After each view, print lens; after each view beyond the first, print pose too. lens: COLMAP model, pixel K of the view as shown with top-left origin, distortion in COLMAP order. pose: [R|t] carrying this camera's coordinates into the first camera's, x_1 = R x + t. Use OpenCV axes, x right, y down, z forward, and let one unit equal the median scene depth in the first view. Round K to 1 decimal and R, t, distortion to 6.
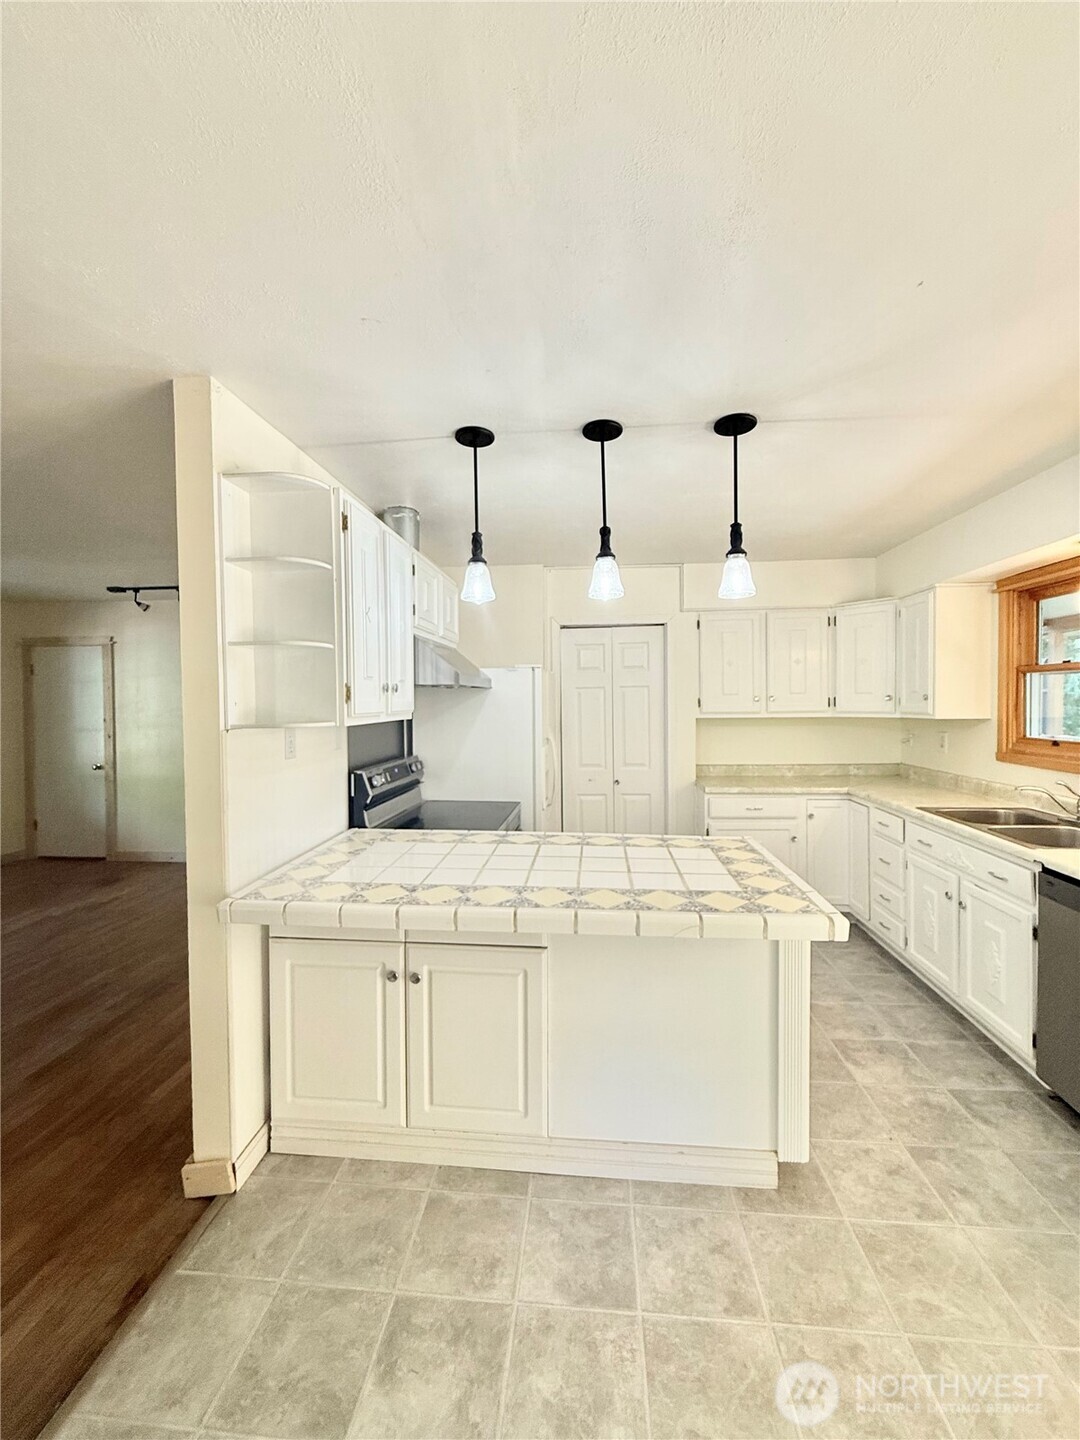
lens RADIAL K [[574.1, 0, 542.1], [0, 574.1, 716.0], [0, 0, 1]] dist [-0.001998, 0.000525]
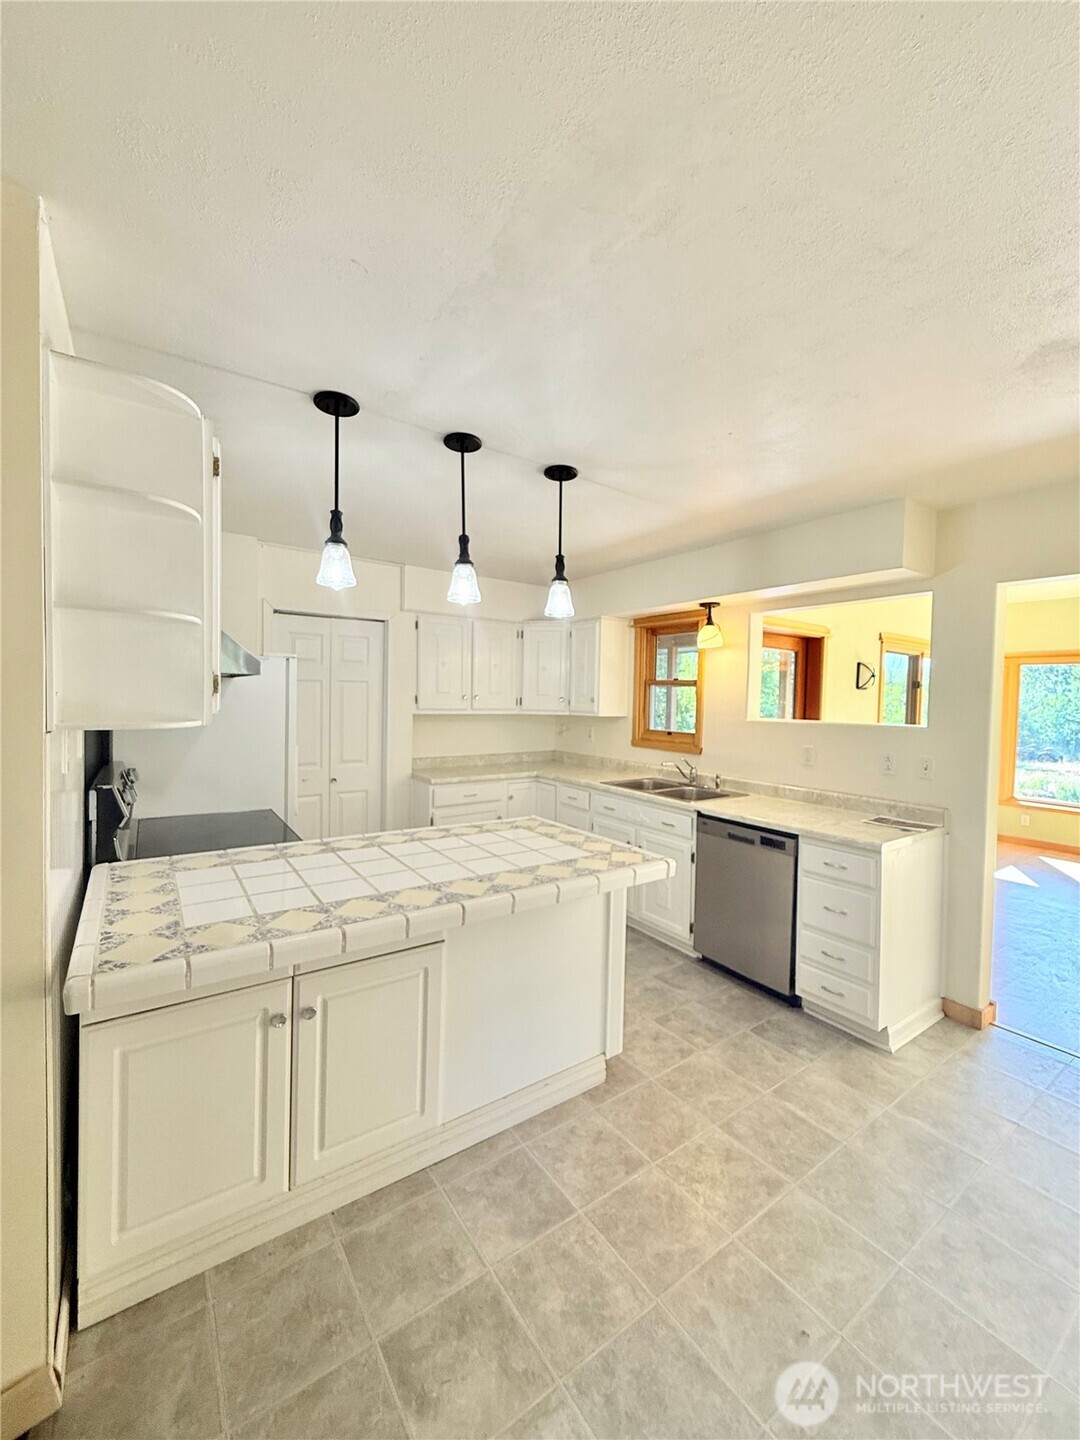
lens RADIAL K [[575.3, 0, 541.3], [0, 575.3, 715.8], [0, 0, 1]] dist [-0.000235, -0.000099]
pose [[0.763472, 0.004589, 0.645825, -0.503656], [-0.011428, 0.999914, 0.006404, -0.005763], [-0.645740, -0.012270, 0.763458, 0.104573]]
